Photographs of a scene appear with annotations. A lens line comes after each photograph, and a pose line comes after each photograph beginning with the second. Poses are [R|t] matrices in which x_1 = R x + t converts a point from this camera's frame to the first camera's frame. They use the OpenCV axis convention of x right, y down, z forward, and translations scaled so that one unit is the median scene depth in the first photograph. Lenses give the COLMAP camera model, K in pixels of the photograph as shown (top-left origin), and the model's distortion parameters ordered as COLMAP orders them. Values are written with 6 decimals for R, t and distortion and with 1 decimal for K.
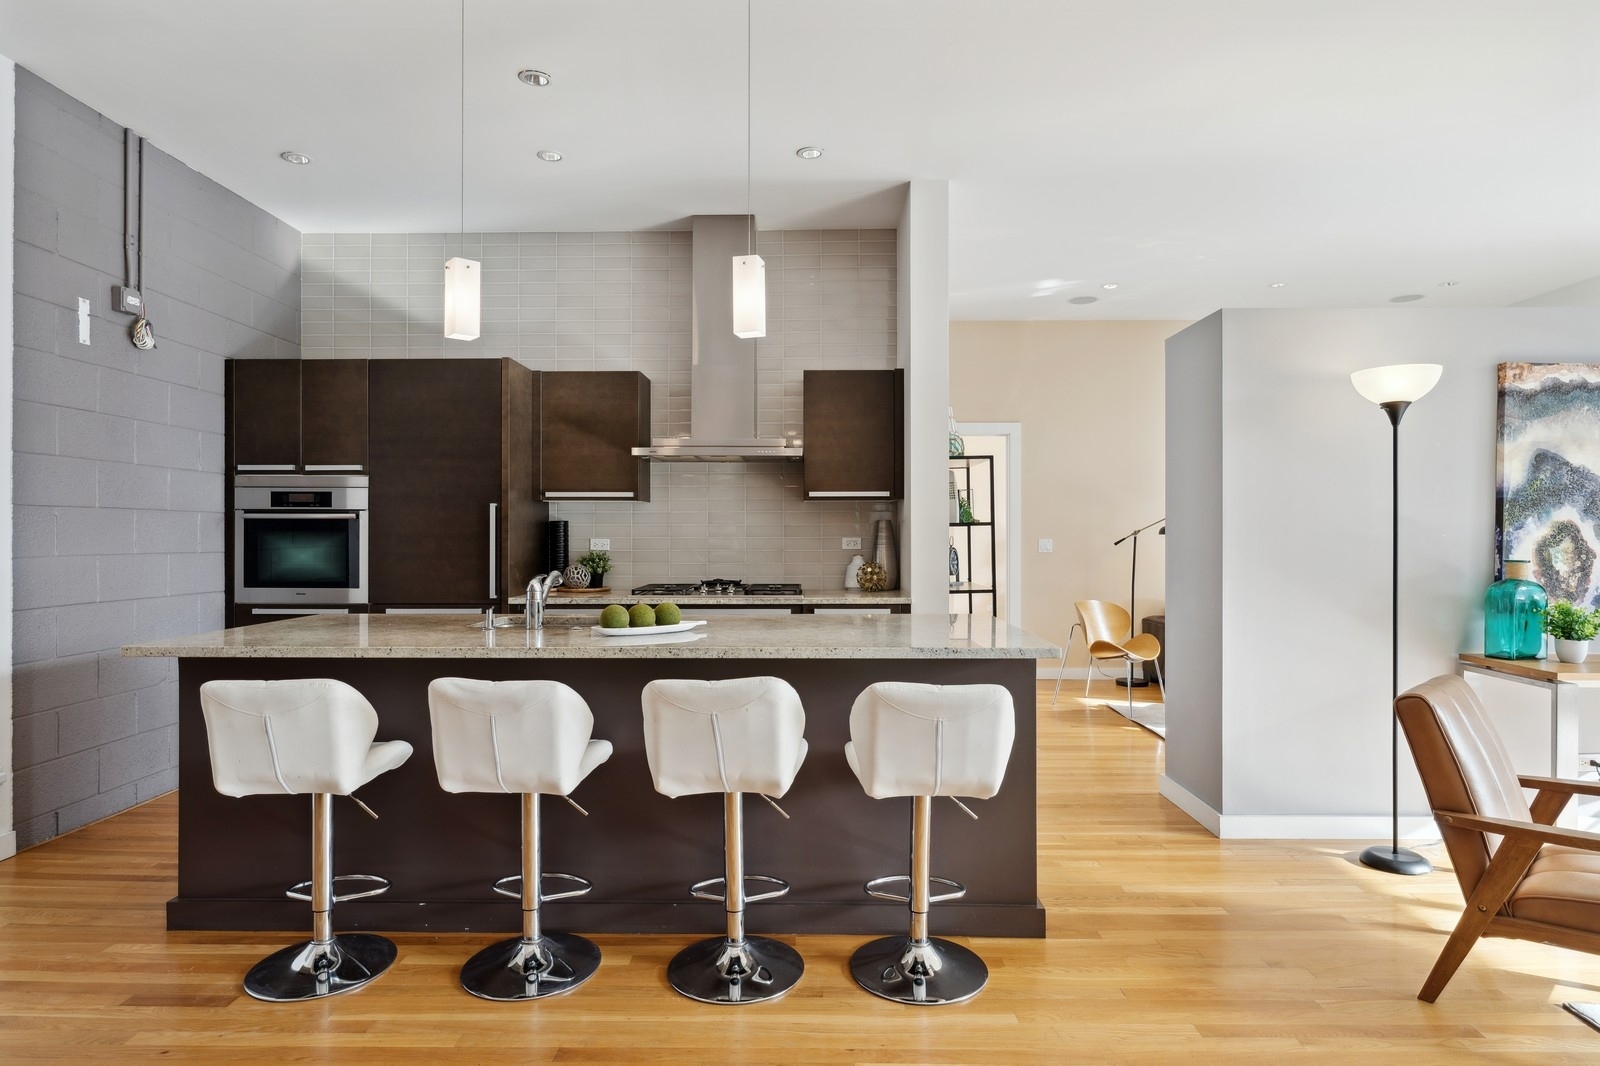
lens RADIAL K [[874.7, 0, 804.3], [0, 874.7, 532.5], [0, 0, 1]] dist [0.001507, 0.000959]
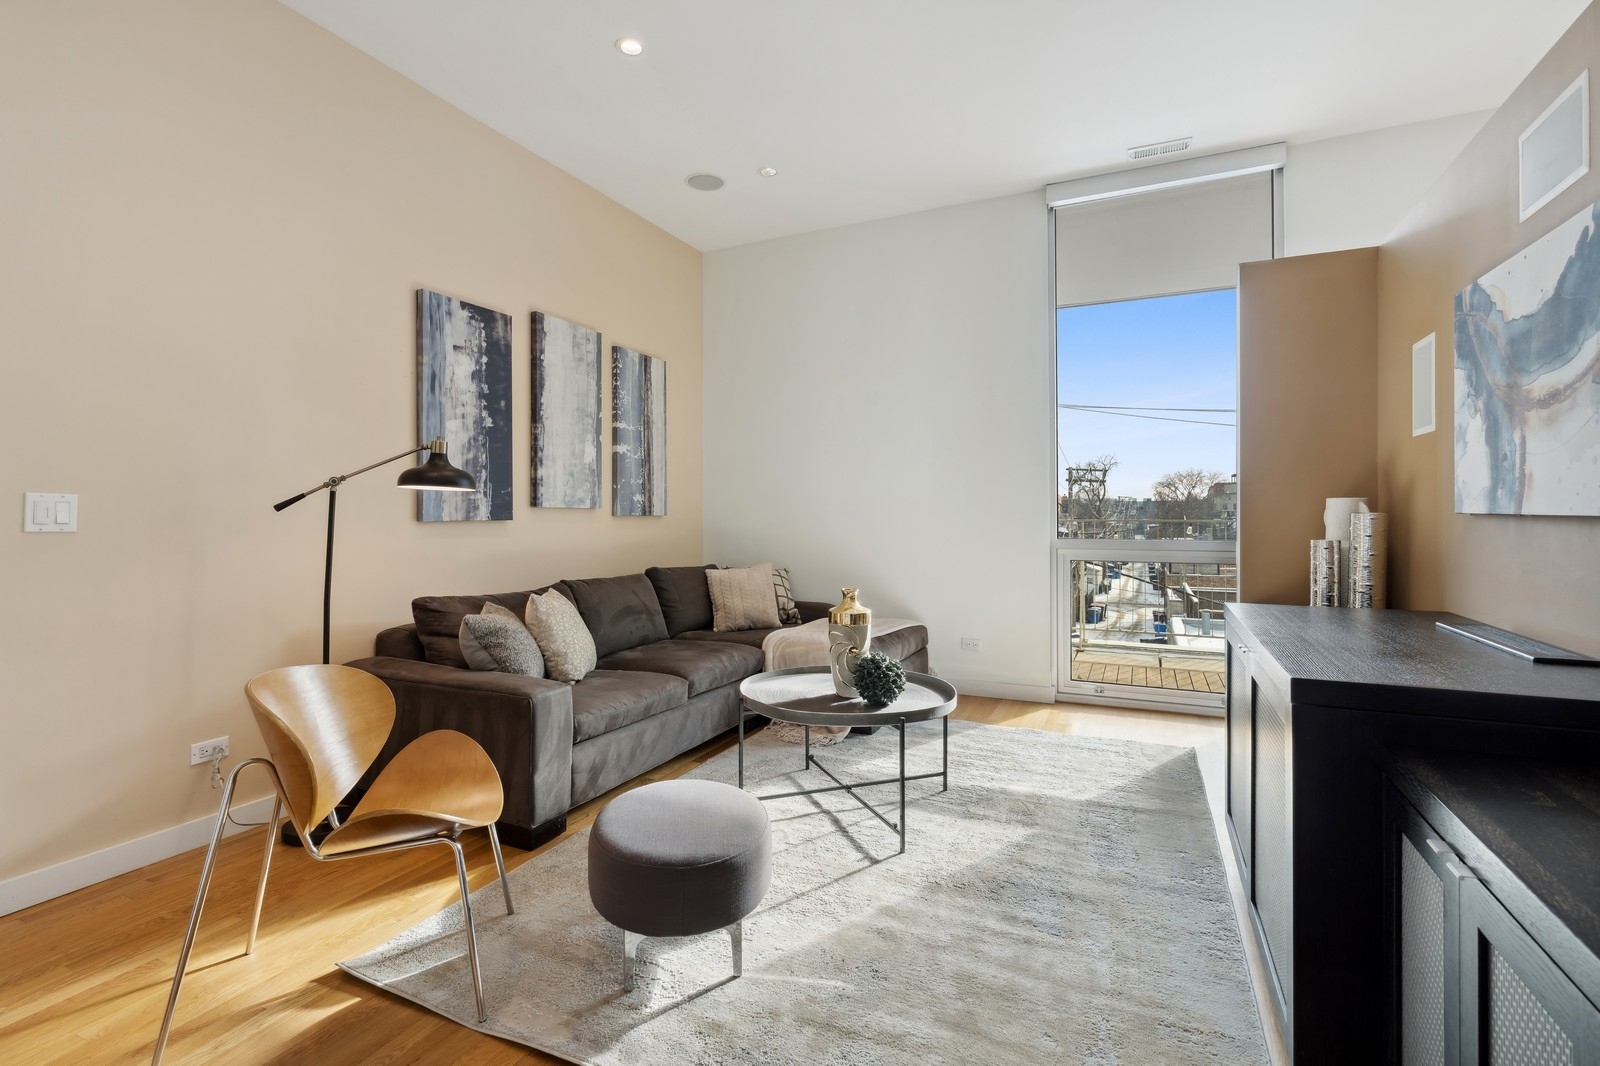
lens RADIAL K [[737.2, 0, 799.0], [0, 737.2, 511.0], [0, 0, 1]] dist [-0.005675, 0.002042]
pose [[0.410456, 0.005997, 0.911861, 0.262578], [0.001425, 0.999973, -0.007218, 0.033408], [-0.911879, 0.004262, 0.410436, 1.182604]]
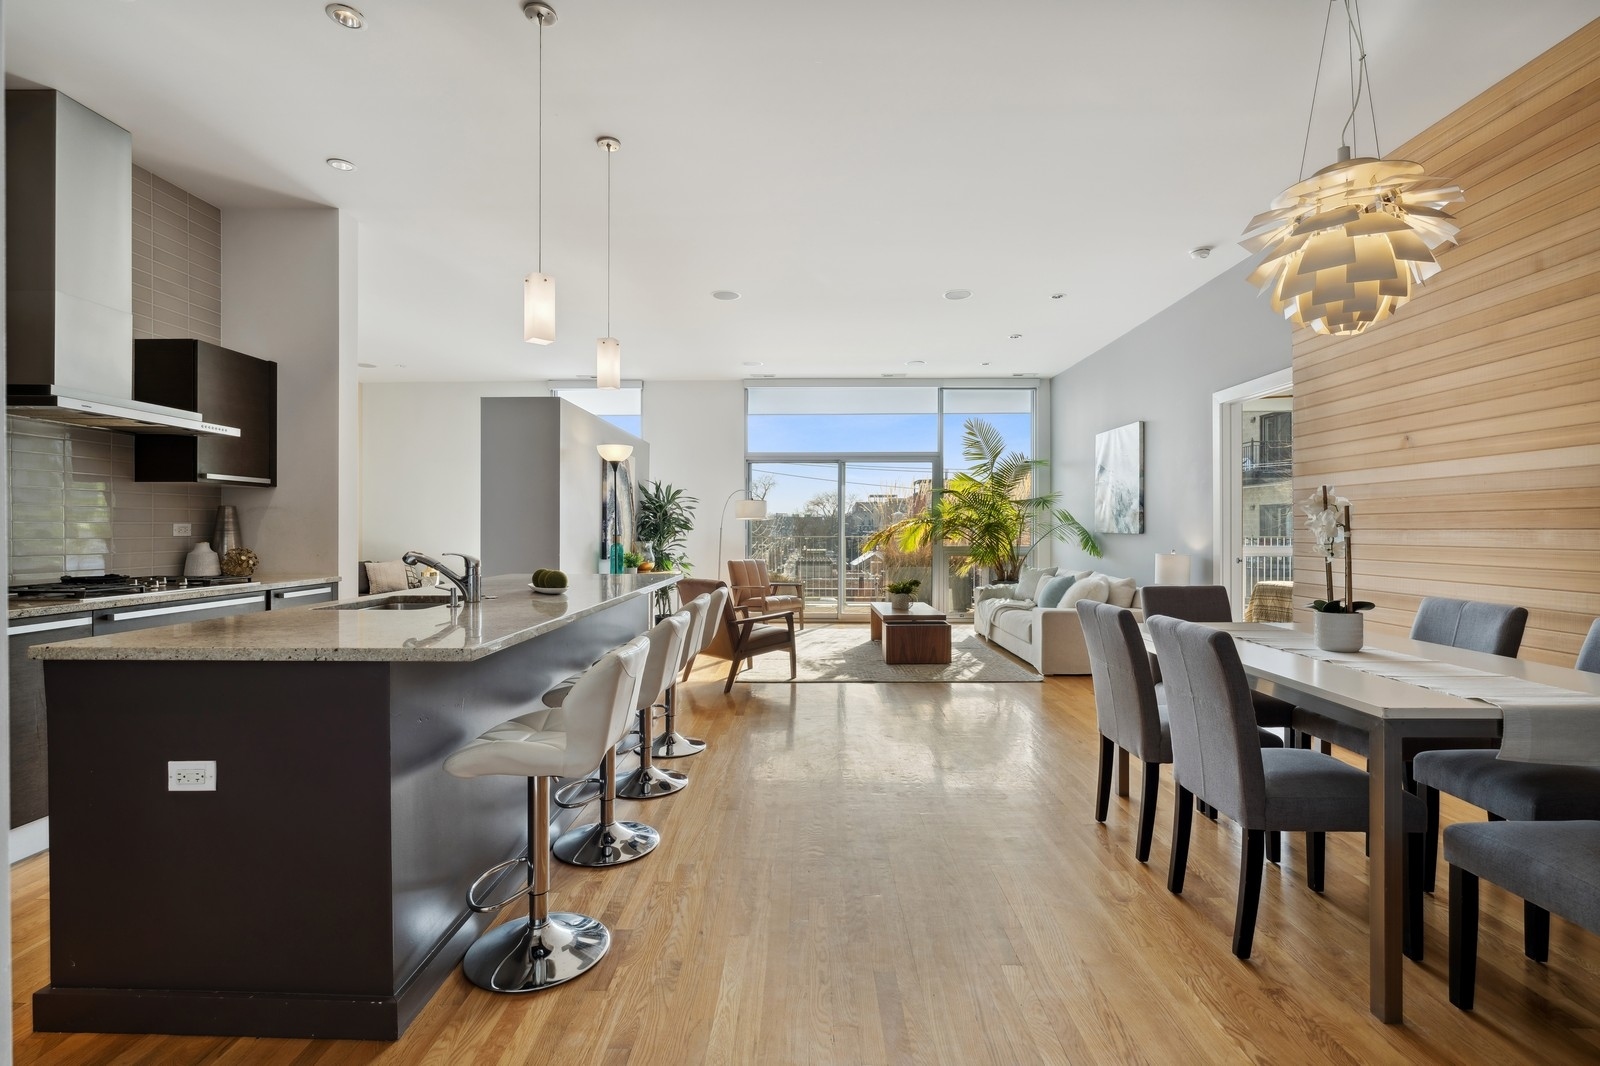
lens RADIAL K [[737.2, 0, 795.0], [0, 737.2, 529.5], [0, 0, 1]] dist [-0.005675, 0.002042]
pose [[0.010188, 0.000318, 0.999948, -0.961127], [-0.001056, 0.999999, -0.000307, 0.015796], [-0.999948, -0.001053, 0.010189, 0.463908]]
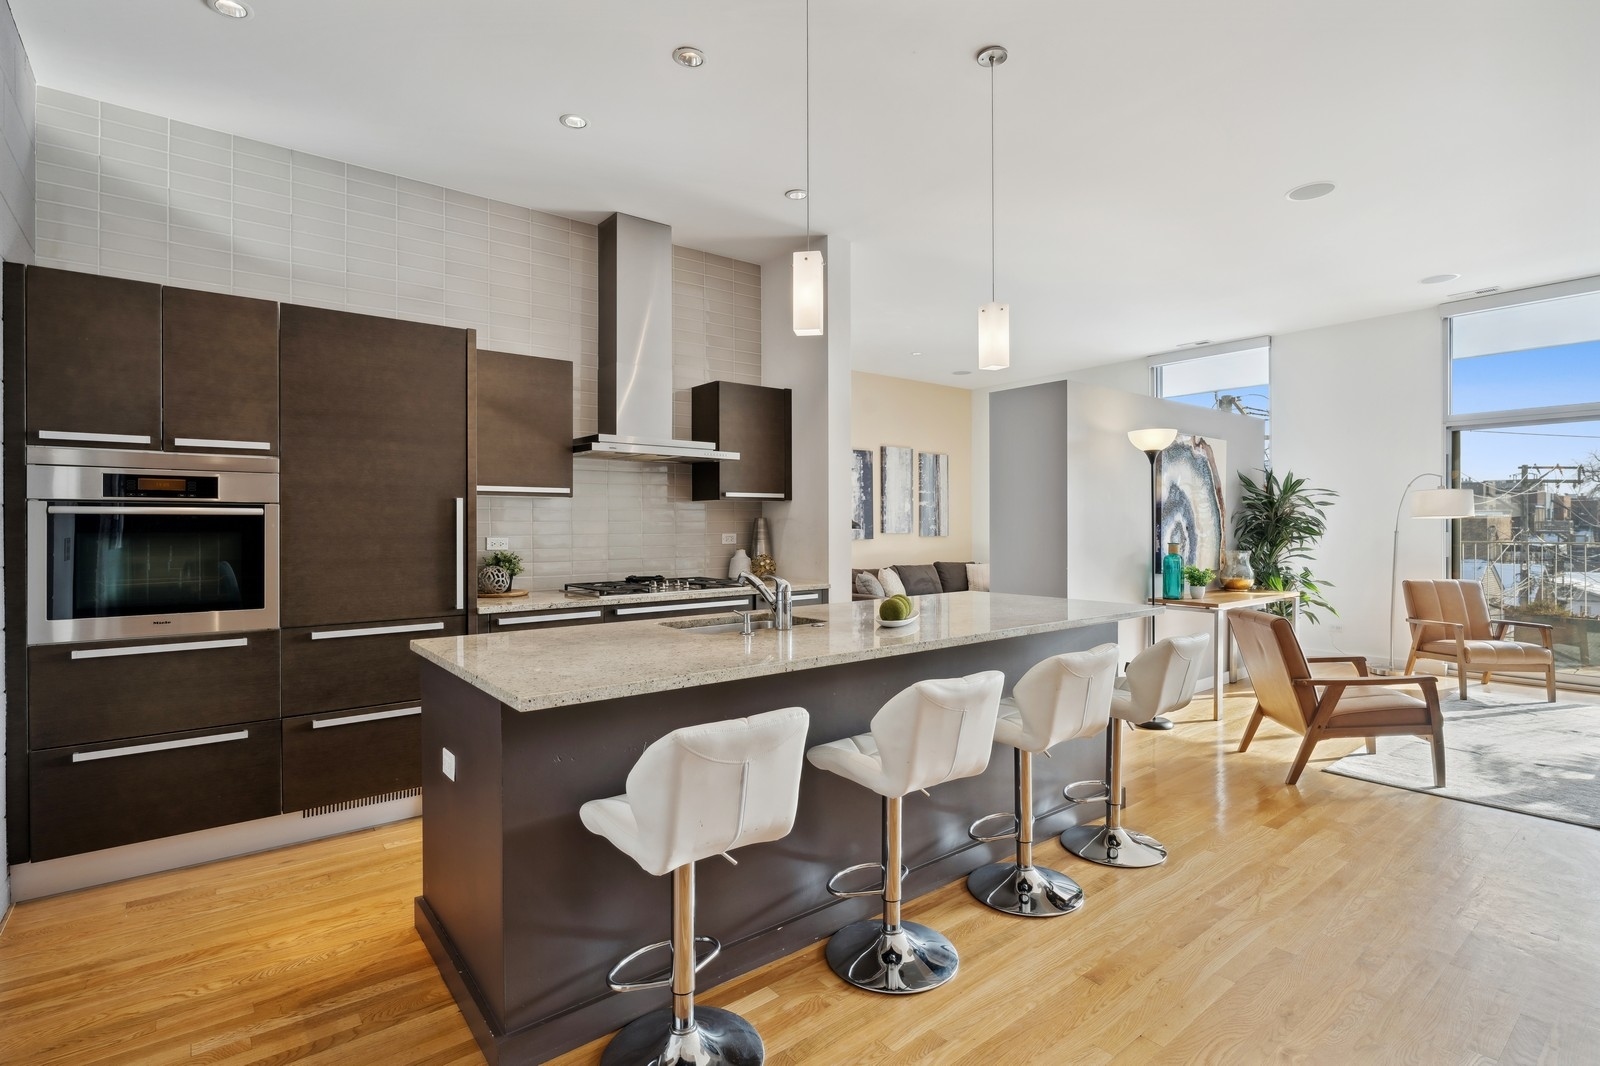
lens RADIAL K [[767.0, 0, 794.5], [0, 767.0, 528.0], [0, 0, 1]] dist [-0.006808, 0.001708]
pose [[0.779774, -0.004824, 0.626043, -0.666224], [0.002535, 0.999986, 0.004547, -0.007268], [-0.626056, -0.001959, 0.779776, 0.244922]]
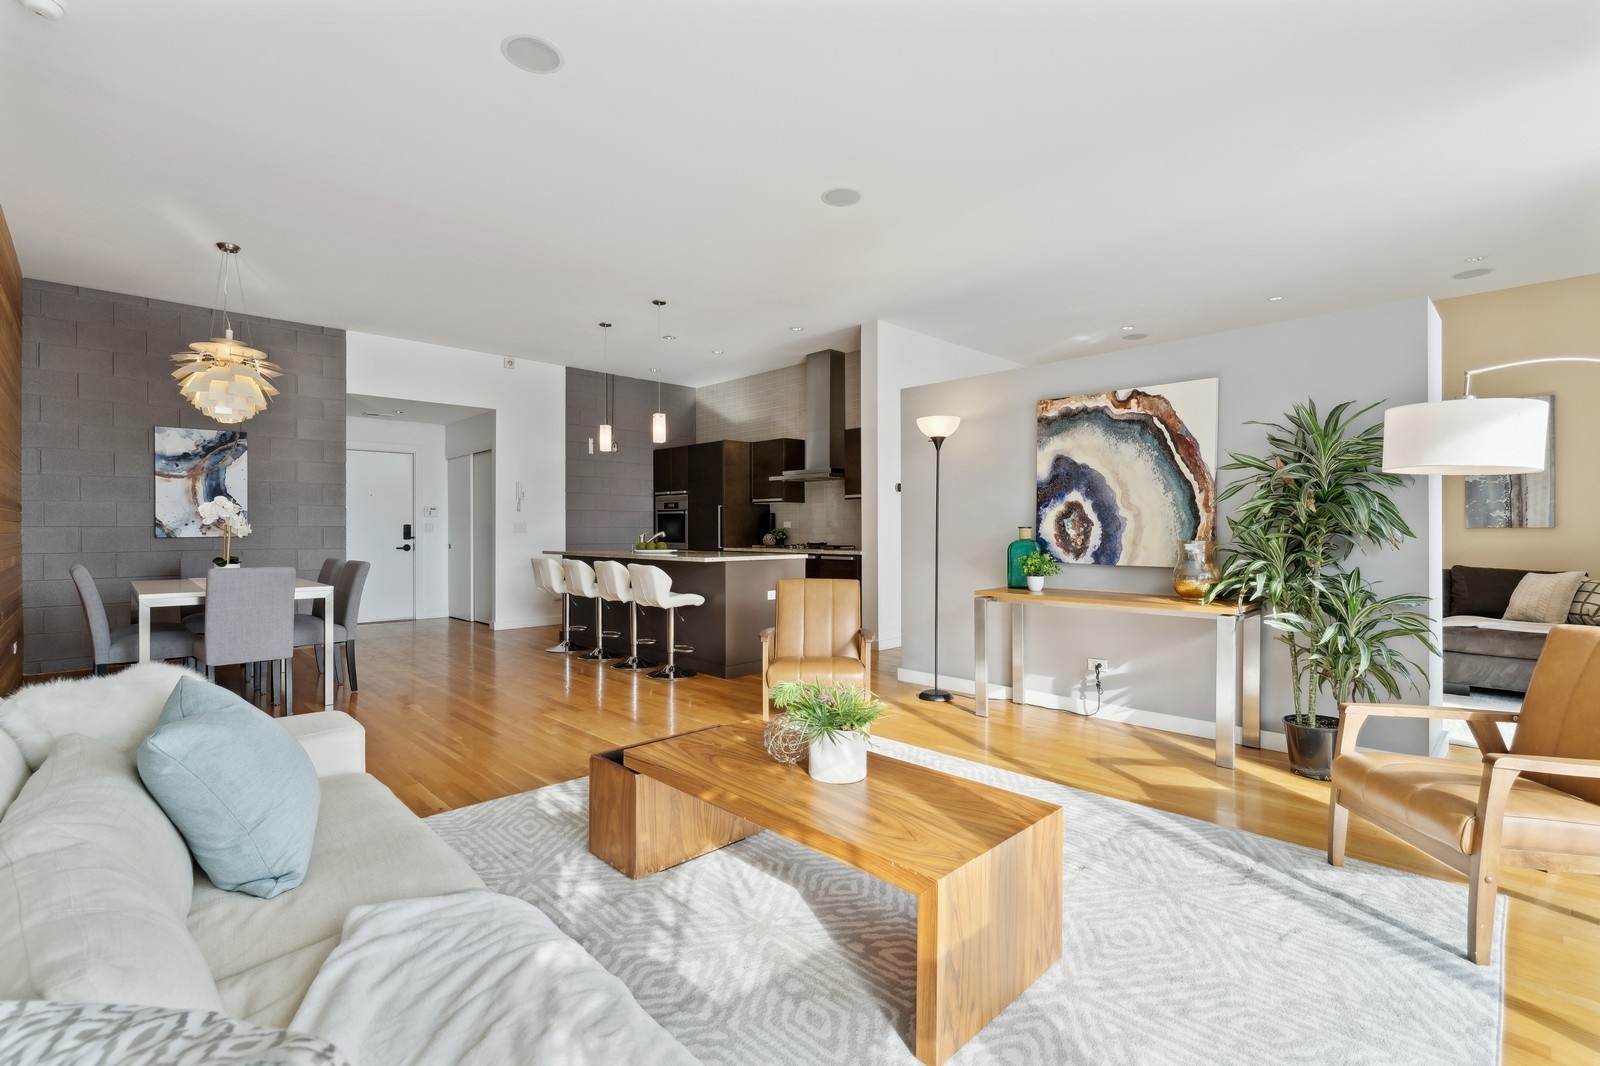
lens RADIAL K [[737.2, 0, 798.3], [0, 737.2, 528.4], [0, 0, 1]] dist [-0.005675, 0.002042]
pose [[0.702874, -0.001343, -0.711313, 1.312828], [0.002655, 0.999996, 0.000735, 0.028647], [0.711309, -0.002406, 0.702875, -0.207233]]
